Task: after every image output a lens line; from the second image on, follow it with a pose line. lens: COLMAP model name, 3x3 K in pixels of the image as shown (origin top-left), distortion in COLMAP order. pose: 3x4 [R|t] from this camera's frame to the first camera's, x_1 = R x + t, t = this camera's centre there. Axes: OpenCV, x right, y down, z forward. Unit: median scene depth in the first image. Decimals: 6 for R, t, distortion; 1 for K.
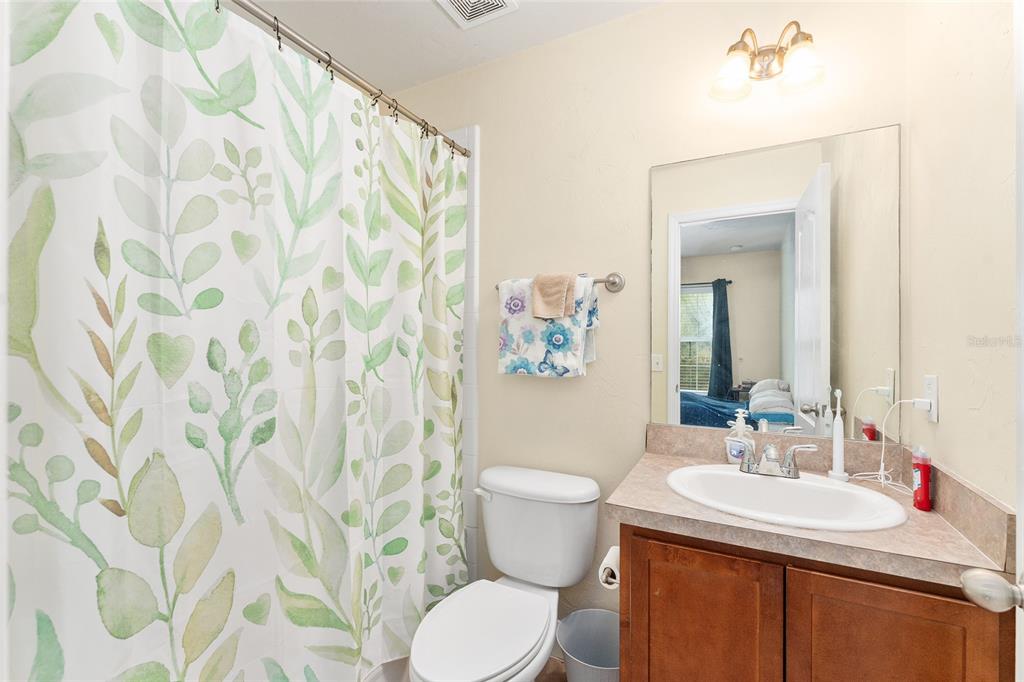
lens RADIAL K [[431.5, 0, 514.3], [0, 431.5, 332.4], [0, 0, 1]] dist [-0.001431, -0.000343]
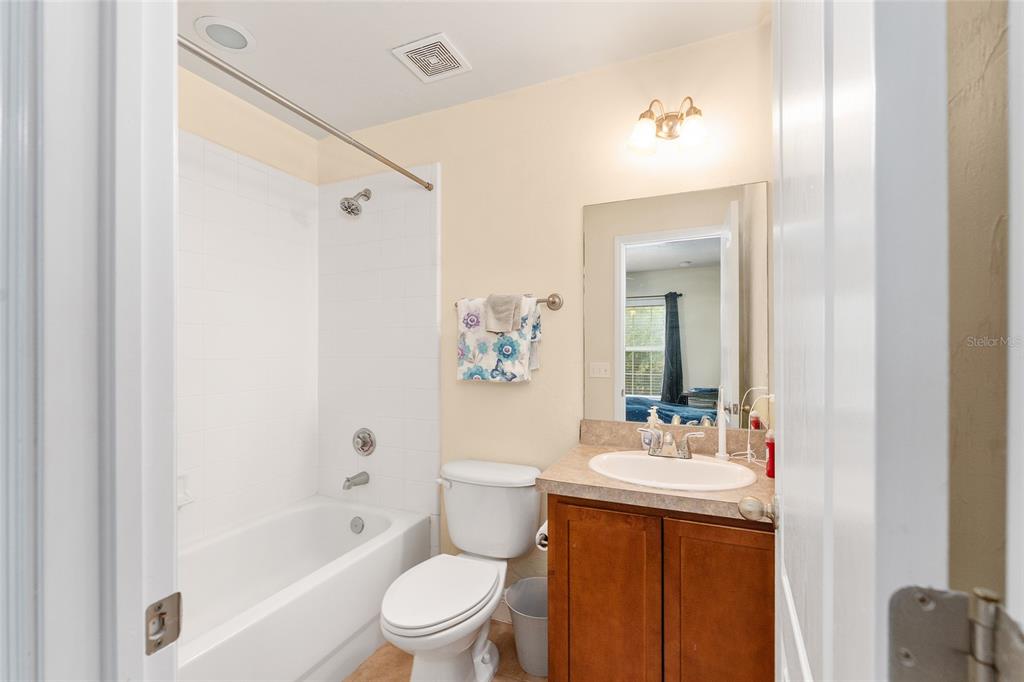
lens RADIAL K [[442.4, 0, 512.0], [0, 442.4, 341.0], [0, 0, 1]] dist [-0.000830, 0.000935]
pose [[0.998357, -0.003221, 0.057212, 0.046901], [0.003261, 0.999995, -0.000597, -0.007759], [-0.057210, 0.000783, 0.998362, -0.216345]]
